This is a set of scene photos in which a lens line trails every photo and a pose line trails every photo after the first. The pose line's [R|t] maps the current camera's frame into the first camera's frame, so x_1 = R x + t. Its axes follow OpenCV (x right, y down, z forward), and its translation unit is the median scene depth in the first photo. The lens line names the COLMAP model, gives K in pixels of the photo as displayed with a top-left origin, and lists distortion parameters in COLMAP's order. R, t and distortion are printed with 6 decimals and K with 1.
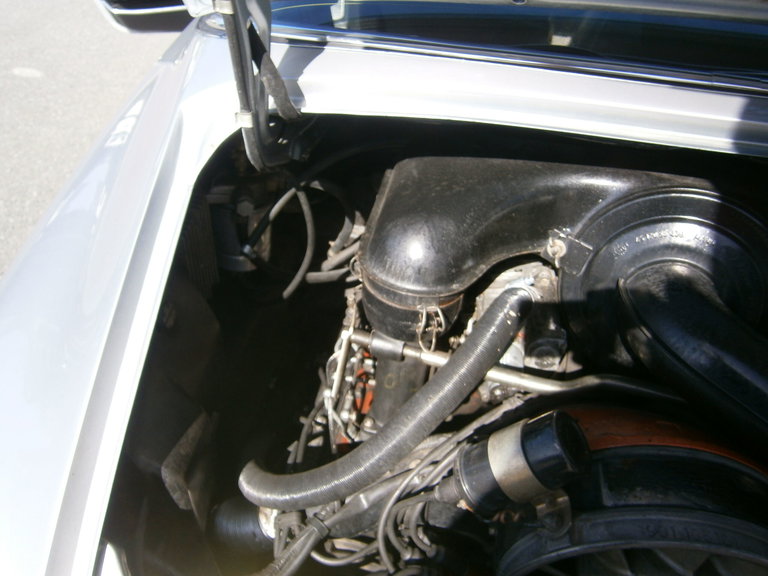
lens RADIAL K [[591.9, 0, 384.0], [0, 591.9, 288.0], [0, 0, 1]] dist [0.009402, 0.006860]
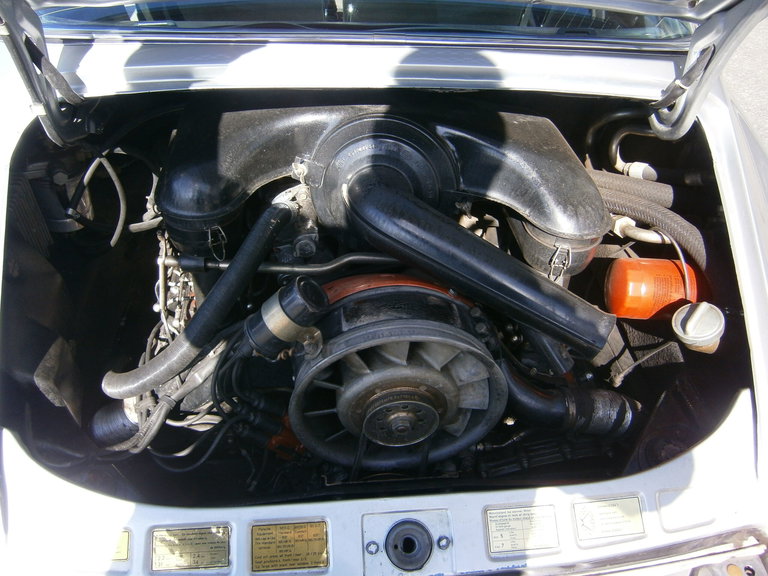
lens RADIAL K [[613.7, 0, 382.5], [0, 613.7, 292.8], [0, 0, 1]] dist [-0.010012, 0.014284]
pose [[0.966518, -0.191757, 0.170503, 0.178349], [0.175986, 0.978949, 0.103380, 0.100198], [-0.186738, -0.069912, 0.979919, -0.466603]]
